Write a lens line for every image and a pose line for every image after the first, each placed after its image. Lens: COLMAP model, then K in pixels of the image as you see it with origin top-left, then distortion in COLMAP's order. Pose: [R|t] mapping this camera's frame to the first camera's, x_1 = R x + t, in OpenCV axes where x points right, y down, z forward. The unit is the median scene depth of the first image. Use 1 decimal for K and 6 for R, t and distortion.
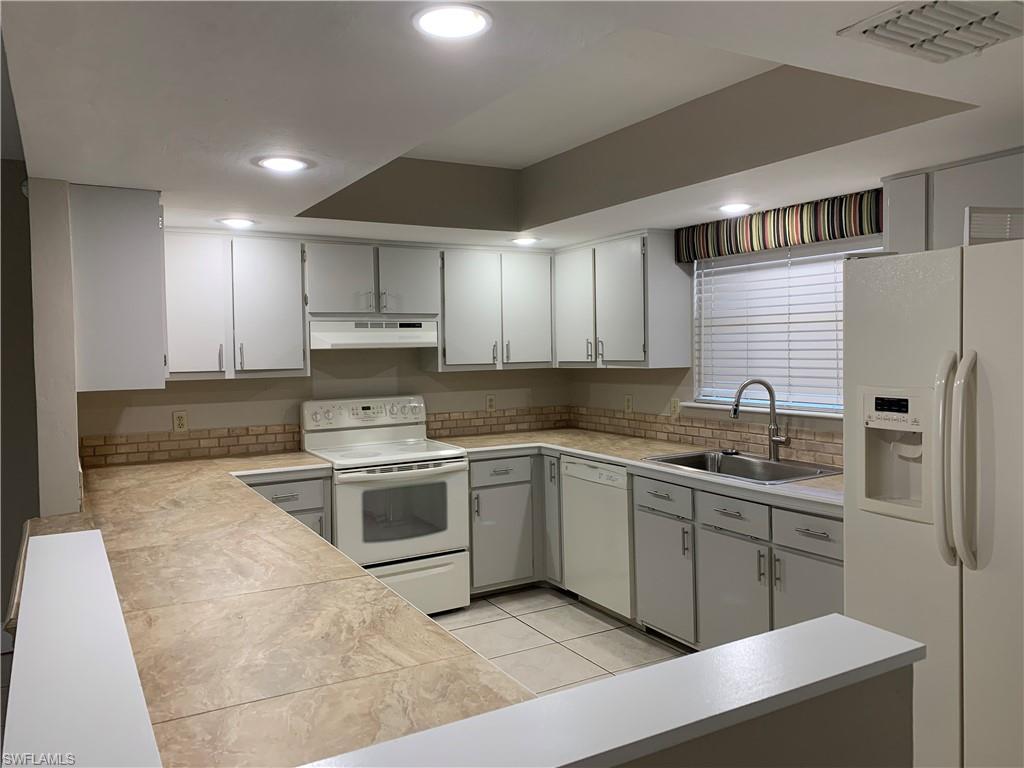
lens RADIAL K [[777.6, 0, 508.8], [0, 777.6, 367.4], [0, 0, 1]] dist [0.111808, -0.232380]
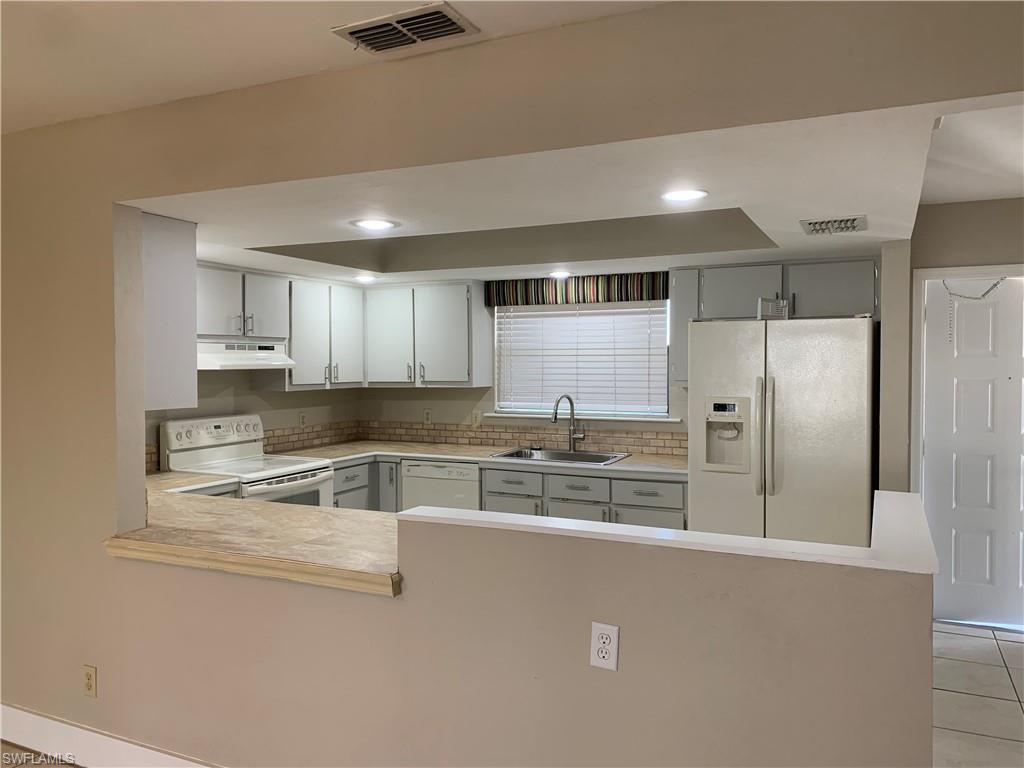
lens RADIAL K [[777.6, 0, 508.8], [0, 777.6, 367.4], [0, 0, 1]] dist [0.111808, -0.232380]
pose [[0.815645, 0.011927, 0.578430, -0.498966], [0.003190, 0.999680, -0.025111, 0.000823], [-0.578545, 0.022327, 0.815345, -0.076082]]
